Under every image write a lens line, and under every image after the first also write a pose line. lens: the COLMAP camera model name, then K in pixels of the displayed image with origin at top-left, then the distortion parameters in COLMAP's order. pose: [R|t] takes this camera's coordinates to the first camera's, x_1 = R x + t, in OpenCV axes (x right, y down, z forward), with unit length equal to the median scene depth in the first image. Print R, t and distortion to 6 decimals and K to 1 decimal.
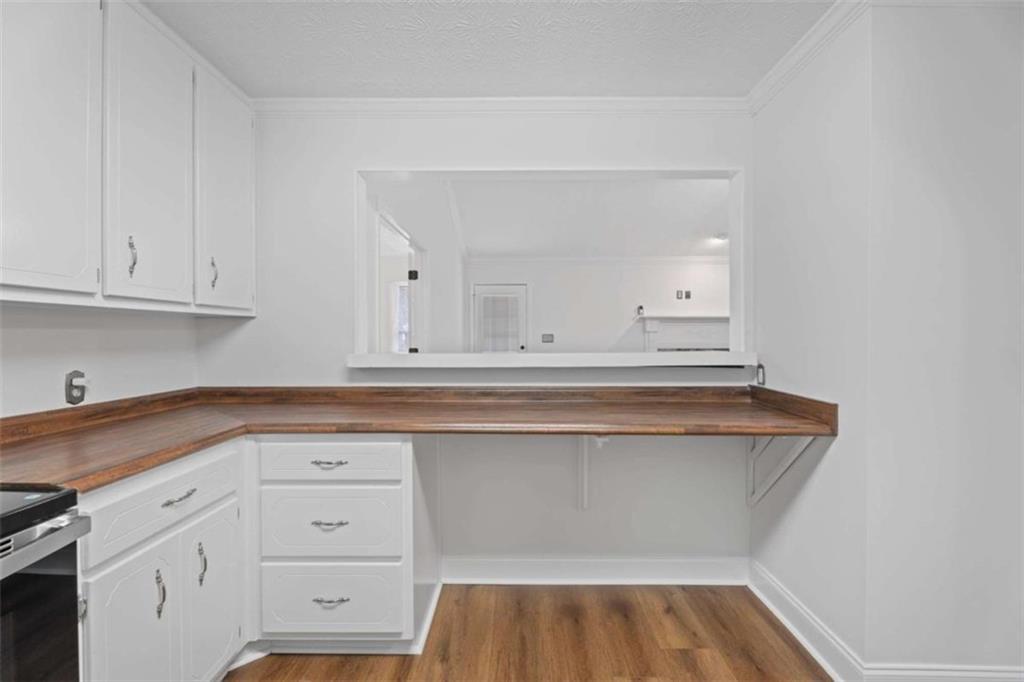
lens RADIAL K [[454.3, 0, 512.4], [0, 454.3, 335.9], [0, 0, 1]] dist [0.000891, -0.000658]
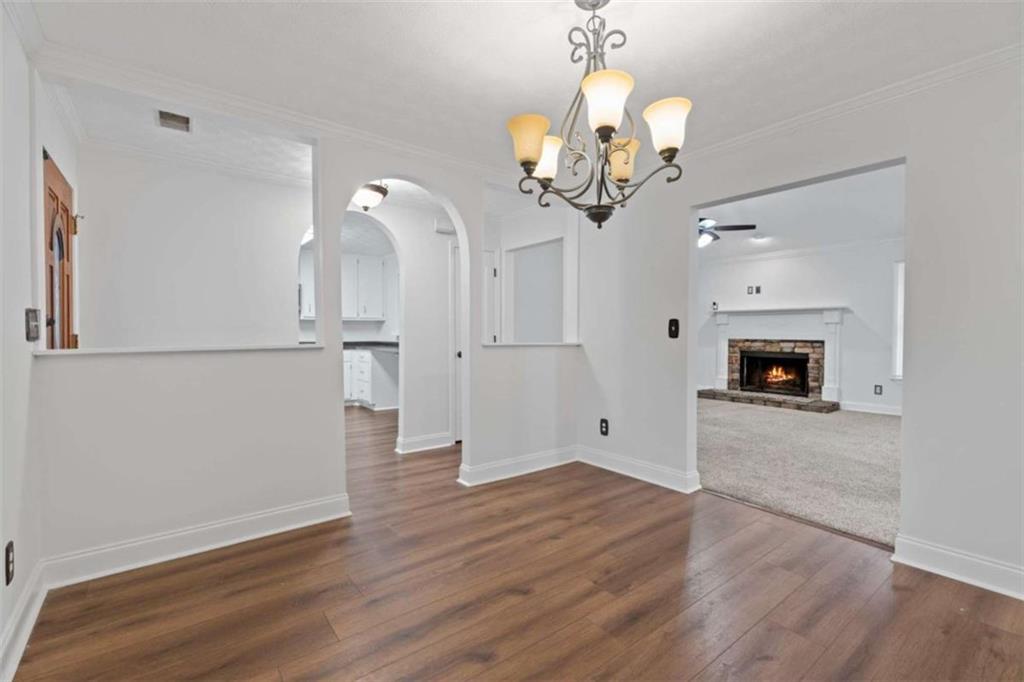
lens RADIAL K [[454.3, 0, 506.4], [0, 454.3, 339.6], [0, 0, 1]] dist [0.000891, -0.000658]
pose [[0.613866, 0.017202, -0.789223, 0.879340], [0.000832, 0.999748, 0.022438, 0.004210], [0.789410, -0.014430, 0.613697, -0.150434]]
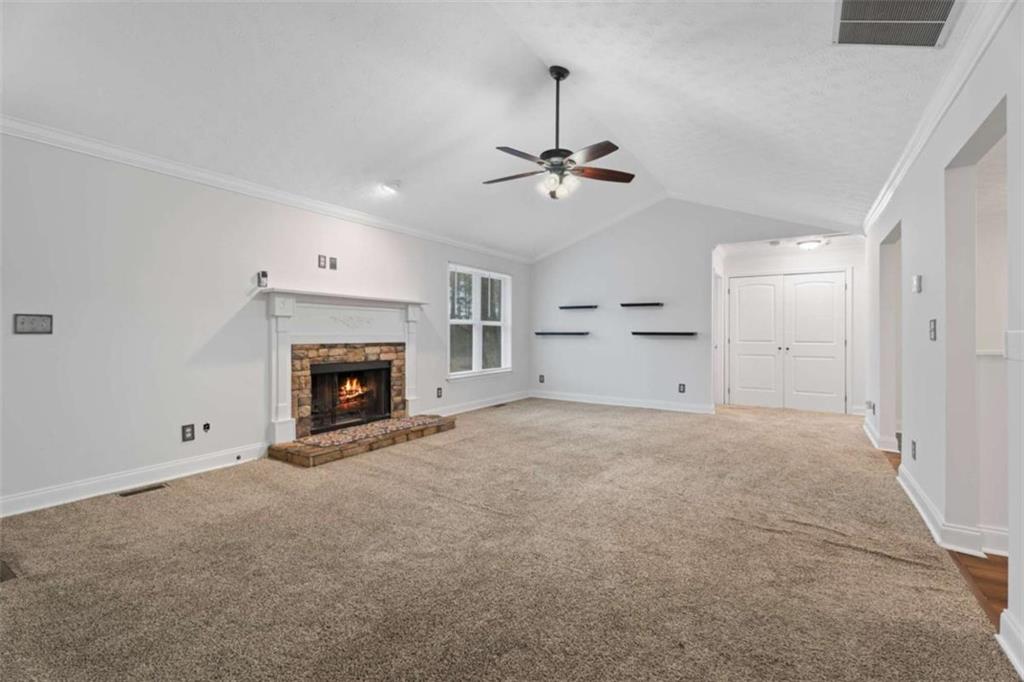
lens RADIAL K [[454.3, 0, 513.4], [0, 454.3, 330.8], [0, 0, 1]] dist [0.000891, -0.000658]
pose [[0.538084, 0.006082, 0.842869, -0.036662], [0.000234, 0.999973, -0.007364, 0.014566], [-0.842891, 0.004160, 0.538068, 0.413309]]
